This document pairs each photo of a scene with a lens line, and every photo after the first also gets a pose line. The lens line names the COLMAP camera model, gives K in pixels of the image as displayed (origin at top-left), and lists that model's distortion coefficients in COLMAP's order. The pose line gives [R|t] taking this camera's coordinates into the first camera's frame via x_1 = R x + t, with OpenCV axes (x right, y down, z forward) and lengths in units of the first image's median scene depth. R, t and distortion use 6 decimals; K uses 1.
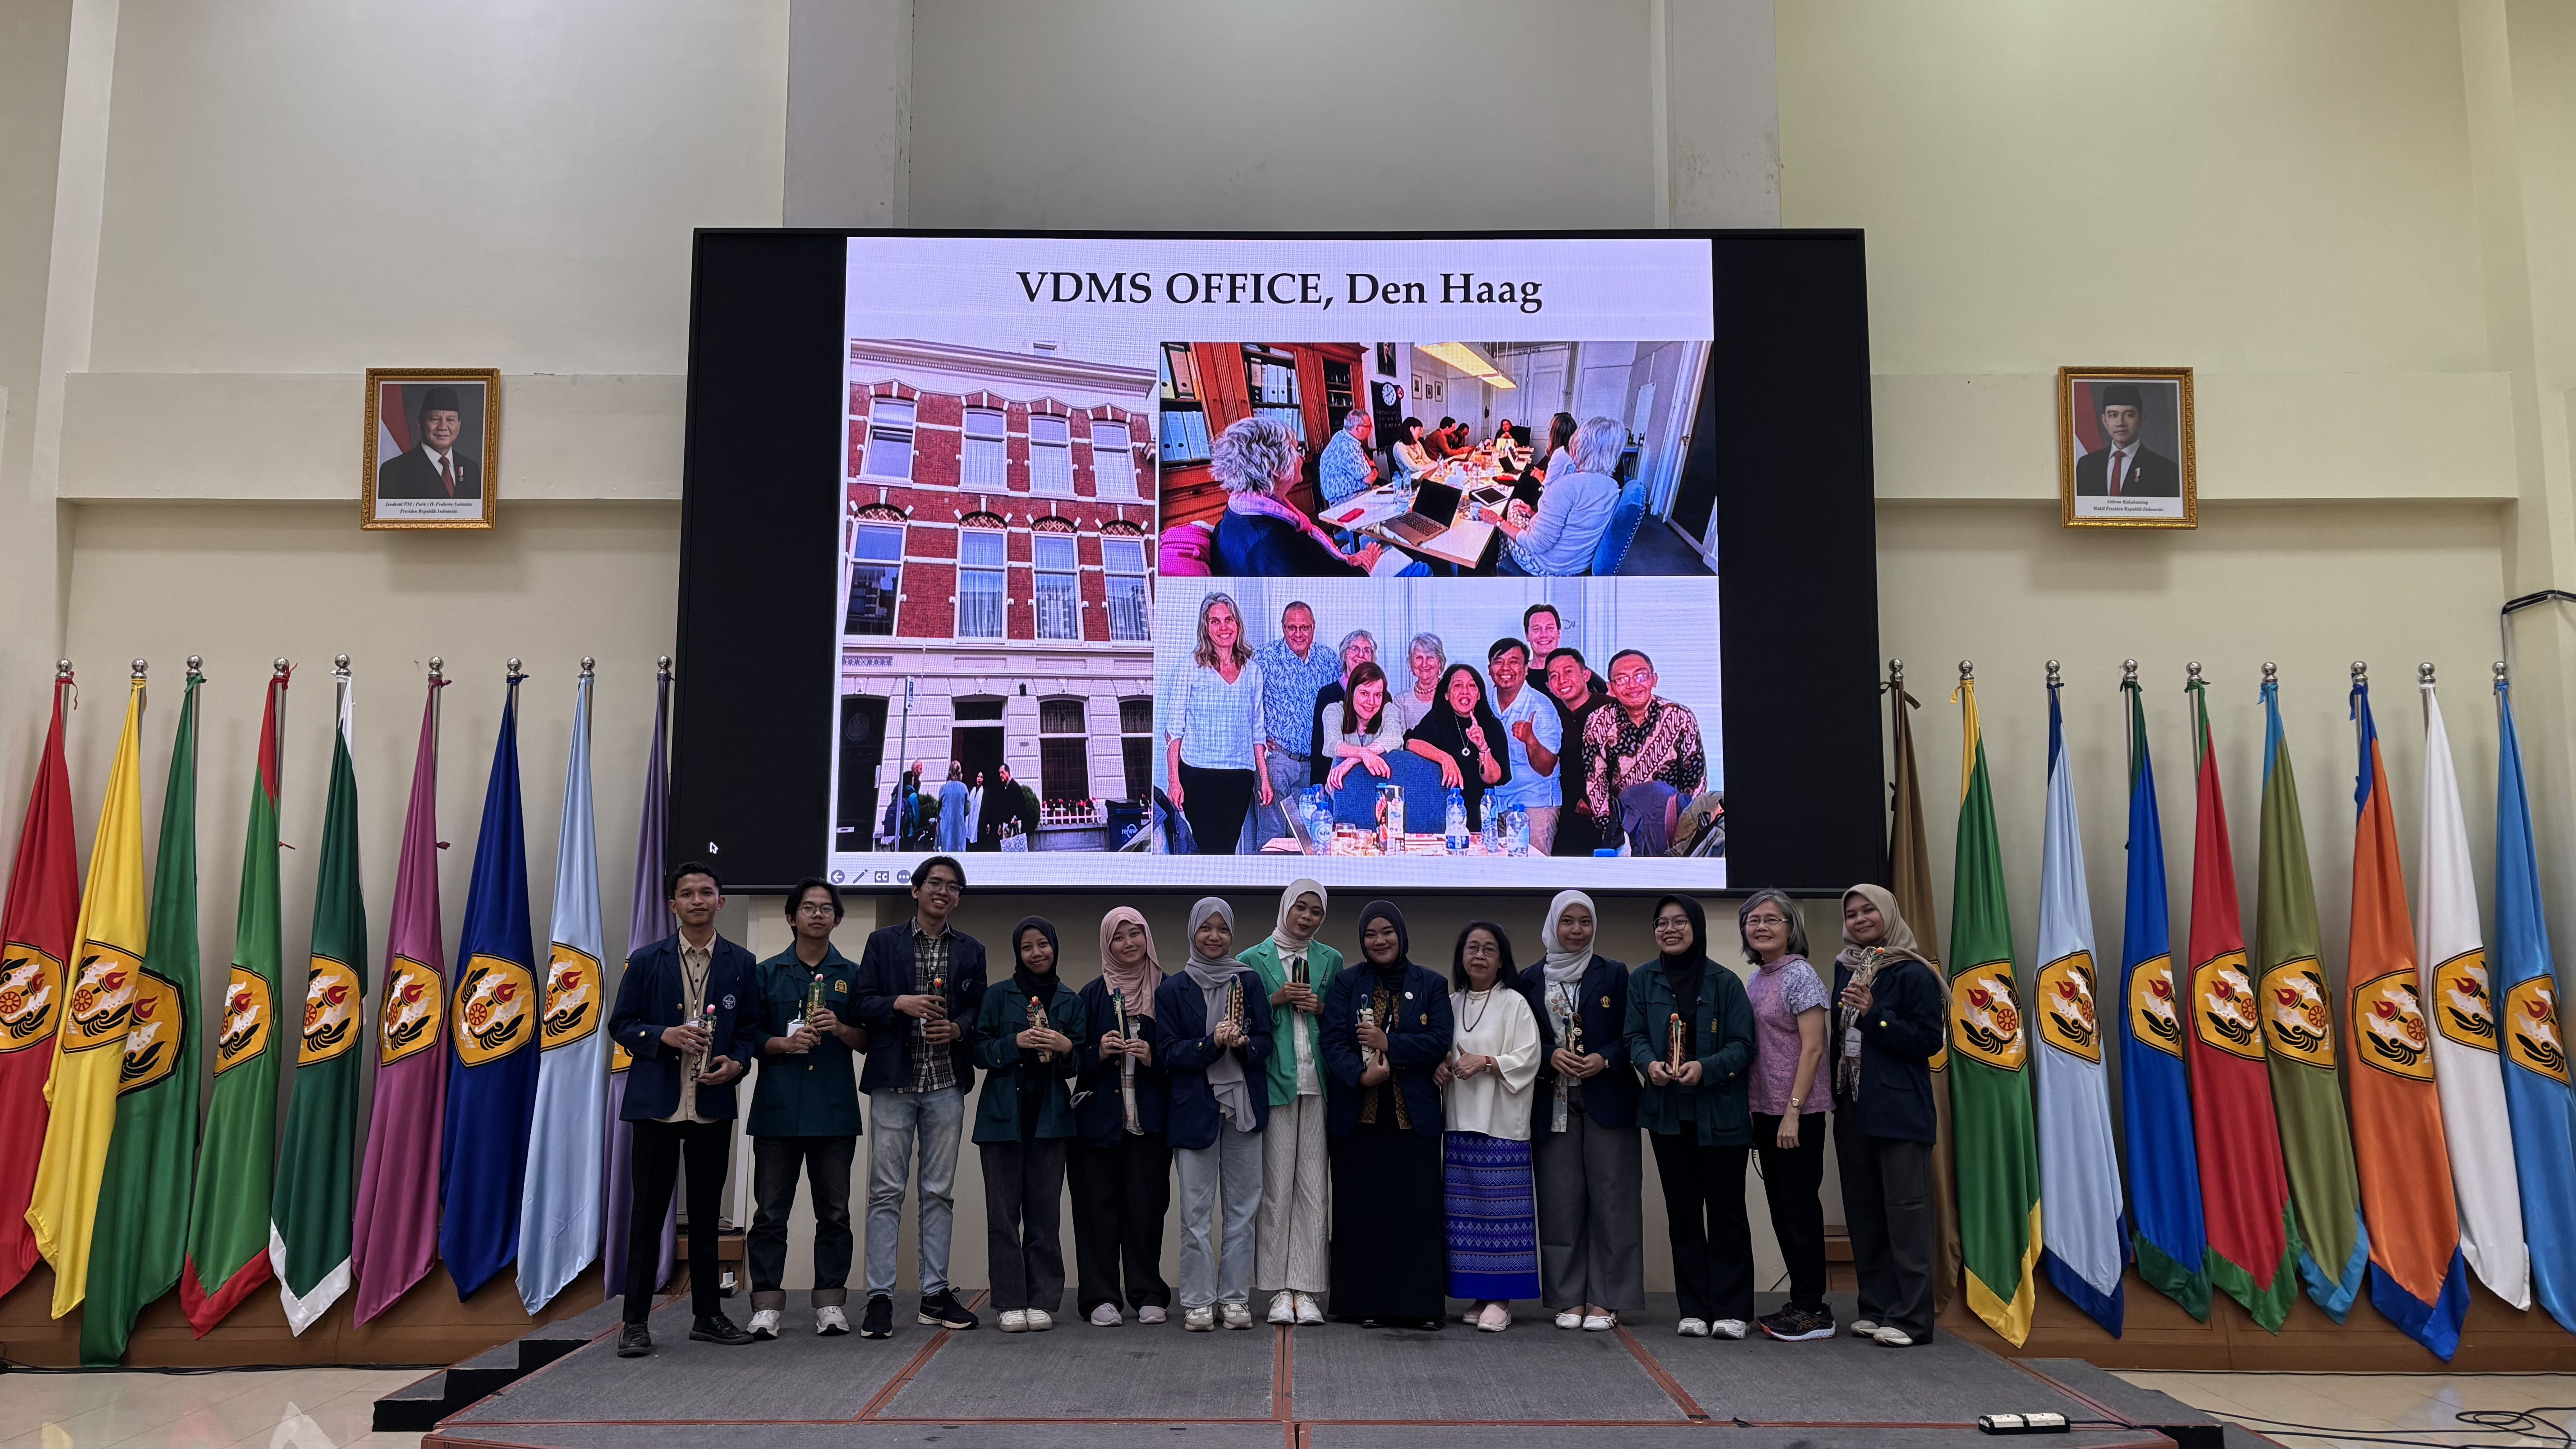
lens RADIAL K [[1928.4, 0, 1285.1], [0, 1928.4, 741.8], [0, 0, 1]] dist [-0.005930, 0.044985]
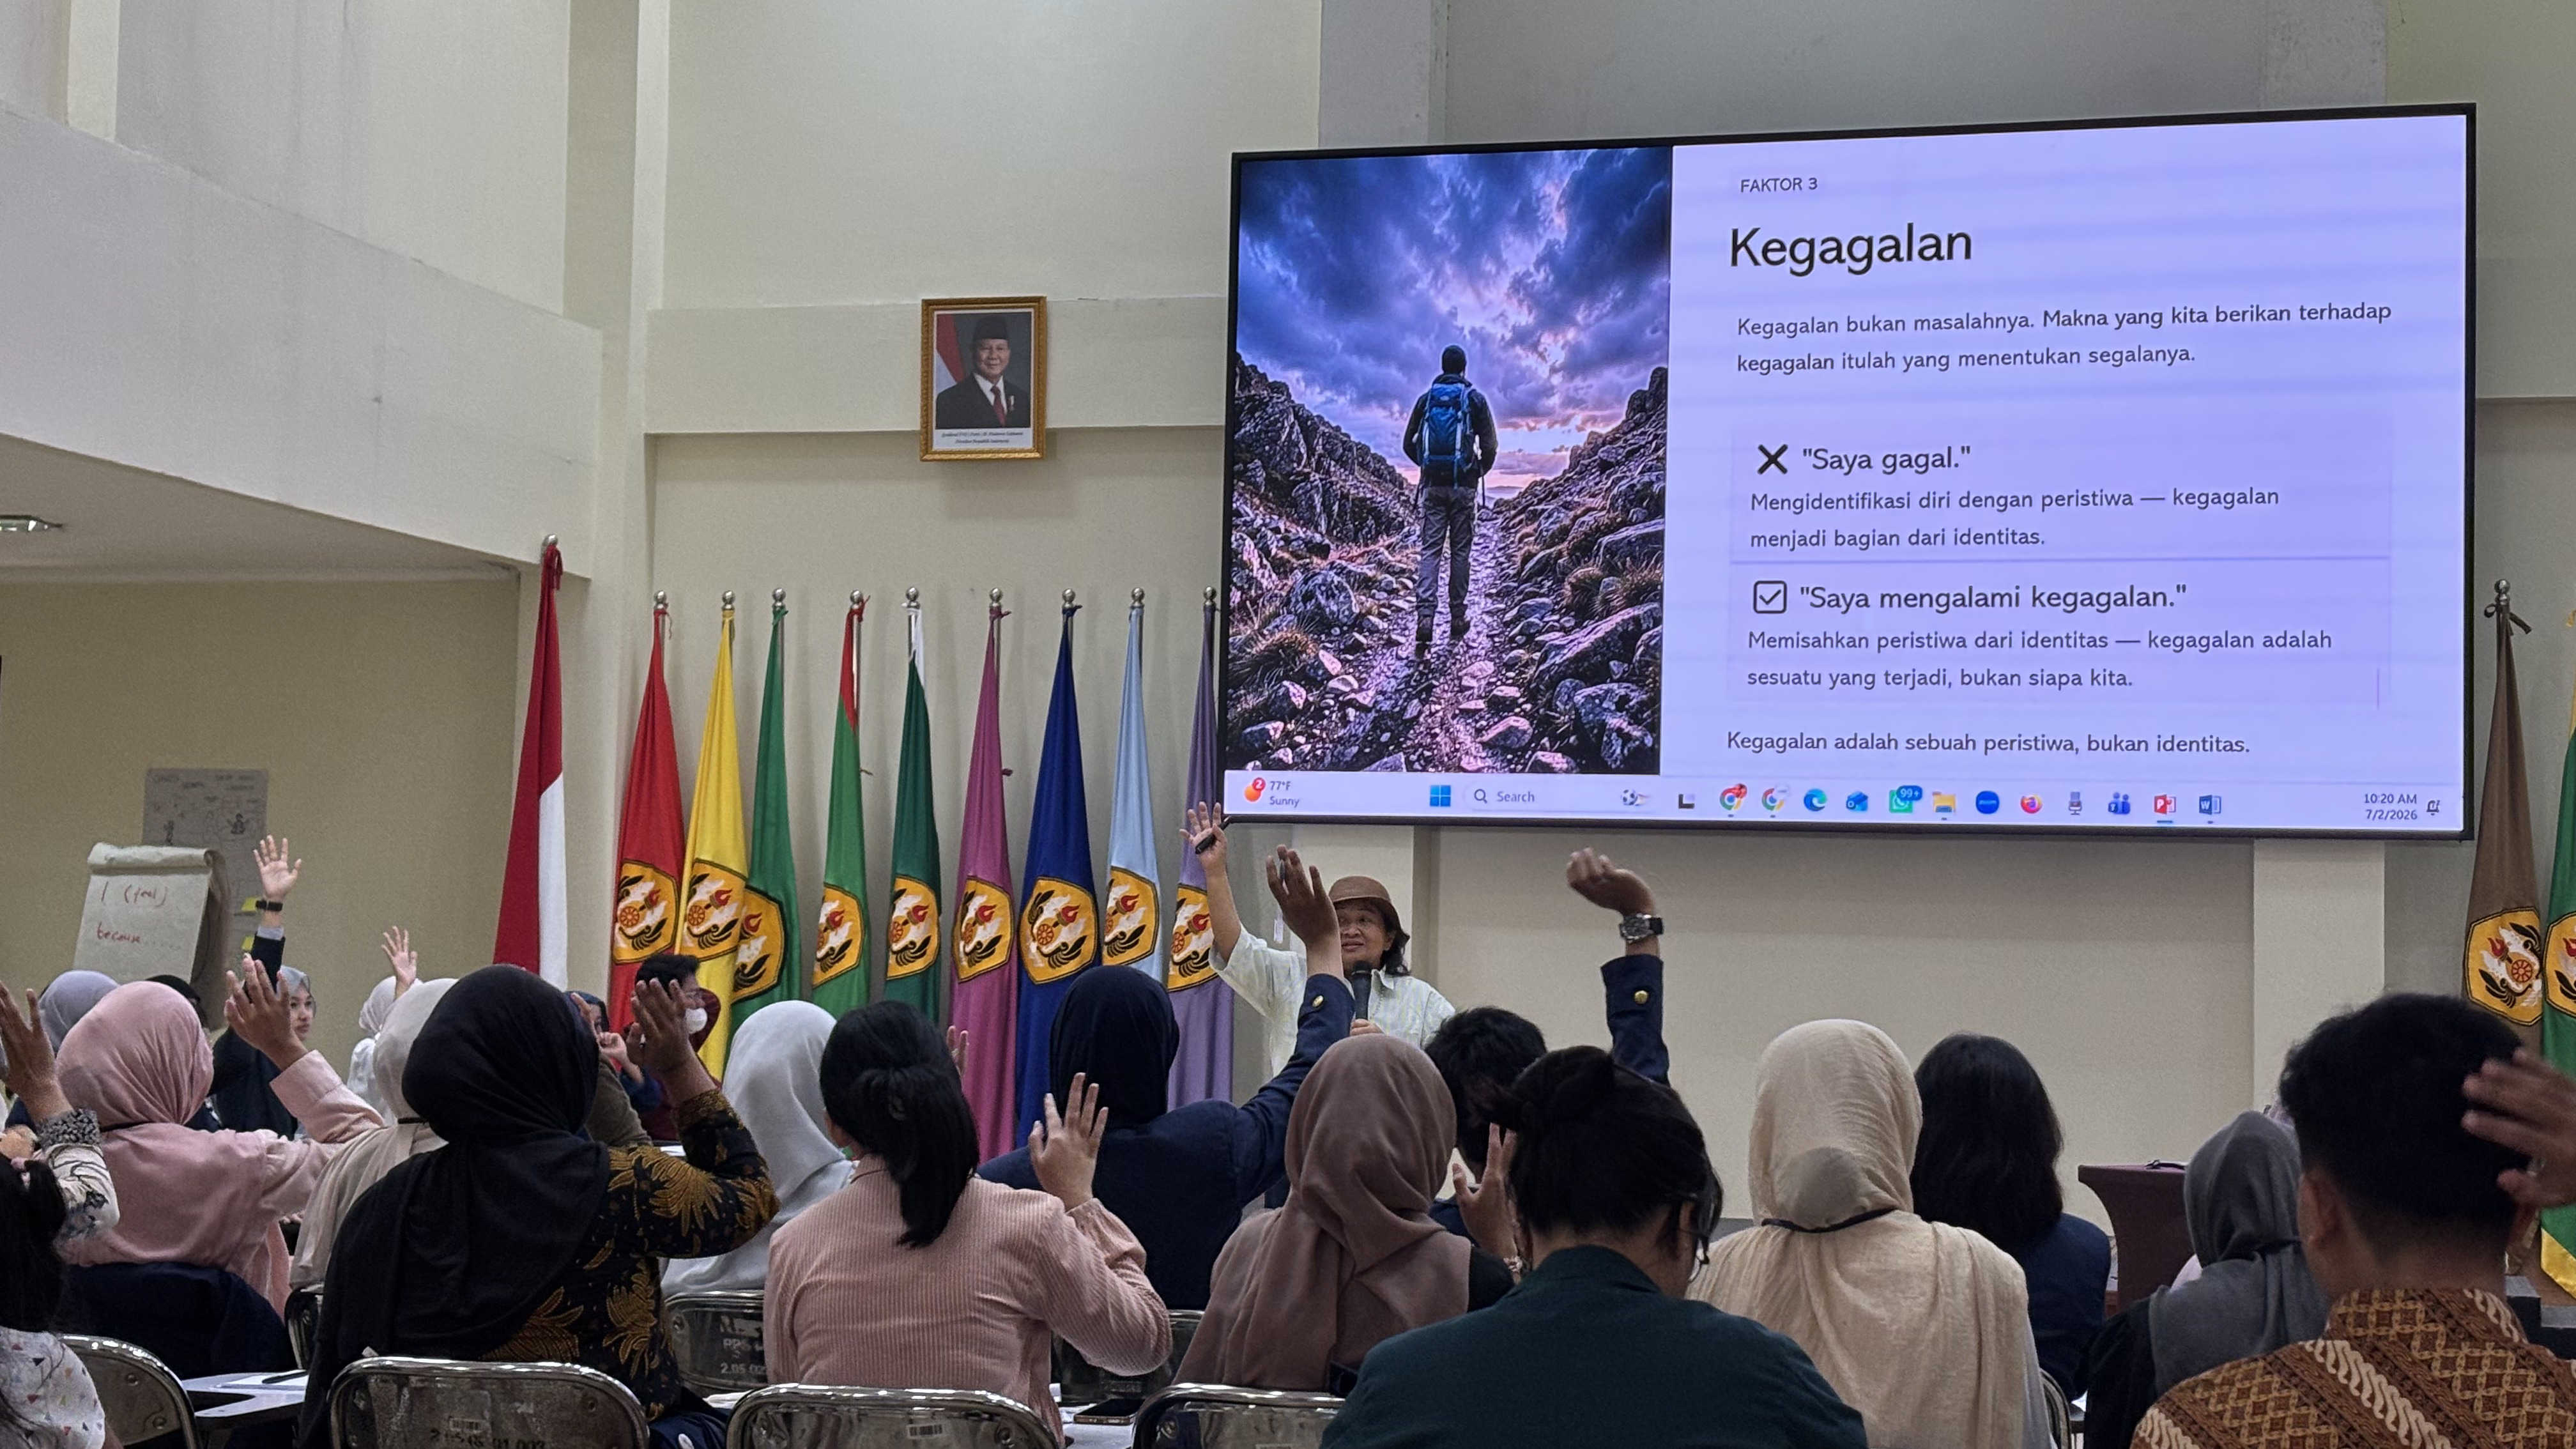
lens RADIAL K [[3753.6, 0, 1288.0], [0, 3753.6, 724.5], [0, 0, 1]] dist [0.158760, -0.060637]
pose [[0.965026, 0.002522, -0.262143, 0.238837], [0.011430, 0.998598, 0.051684, -0.075422], [0.261906, -0.052873, 0.963644, -0.908753]]
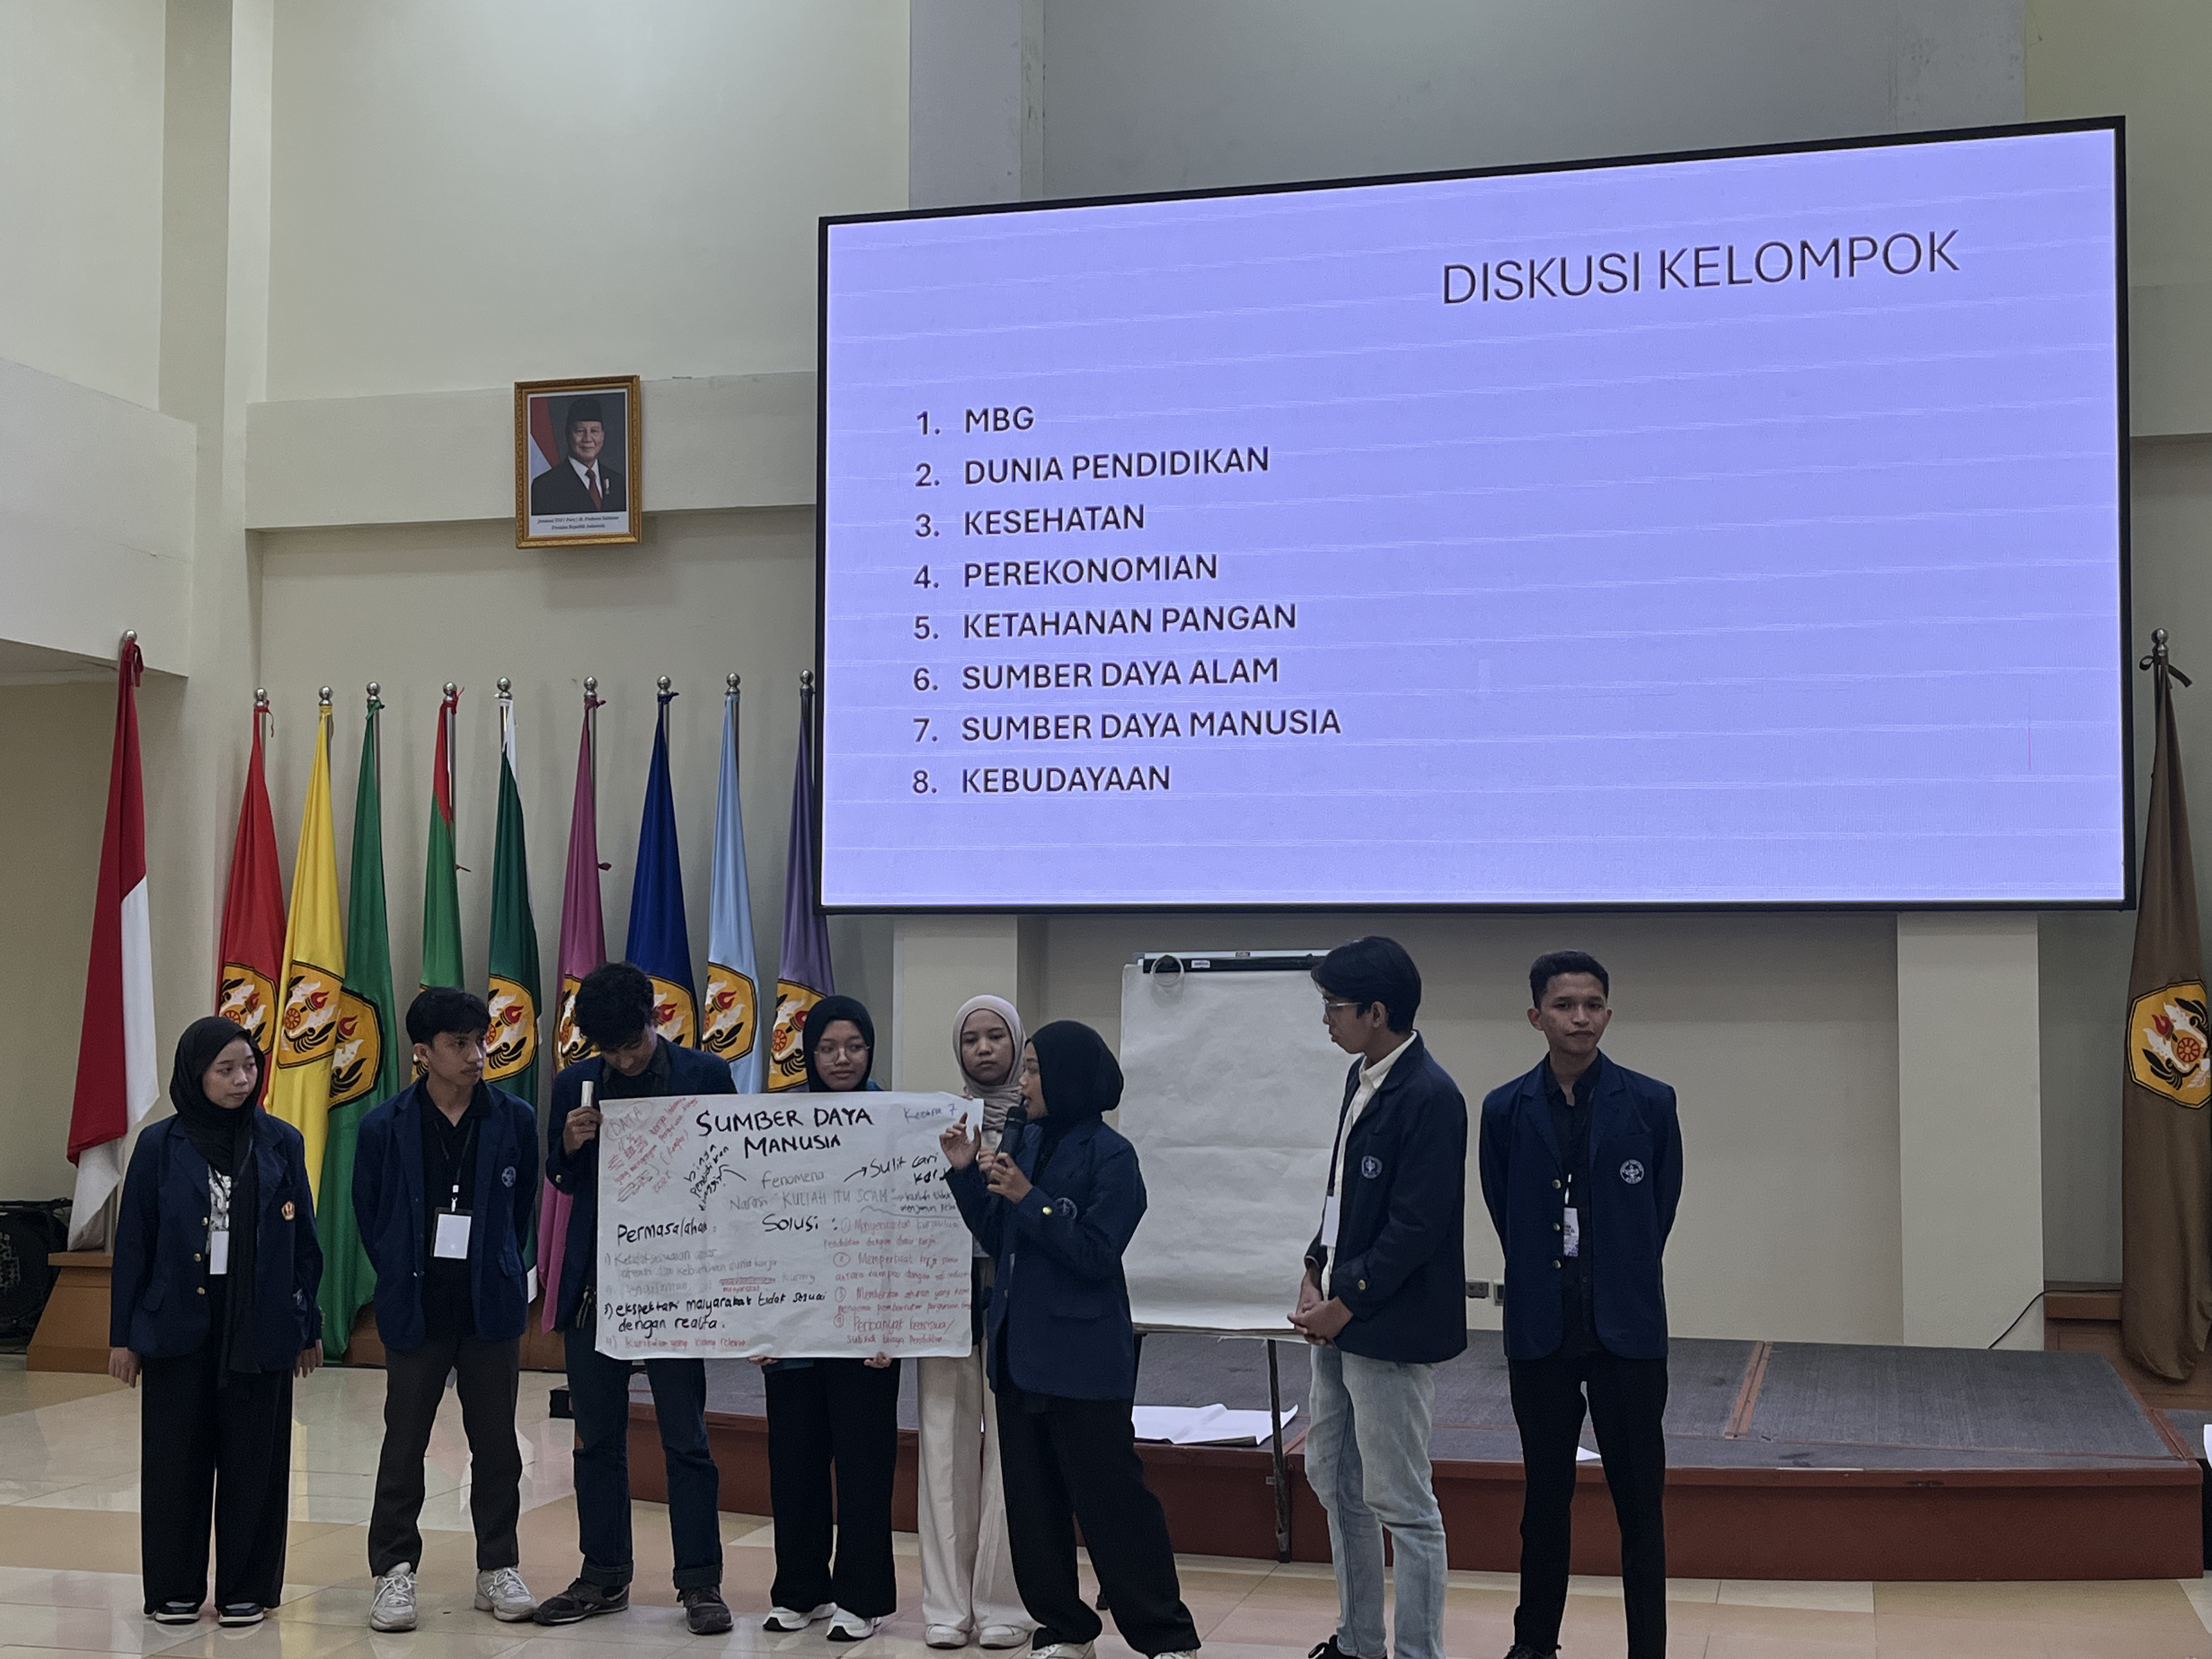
lens RADIAL K [[2732.7, 0, 1098.3], [0, 2732.7, 875.3], [0, 0, 1]] dist [0.040549, 0.004277]
pose [[0.966216, -0.010530, -0.257518, 0.178615], [0.030012, 0.996965, 0.071838, -0.036655], [0.255980, -0.077140, 0.963599, -0.305497]]
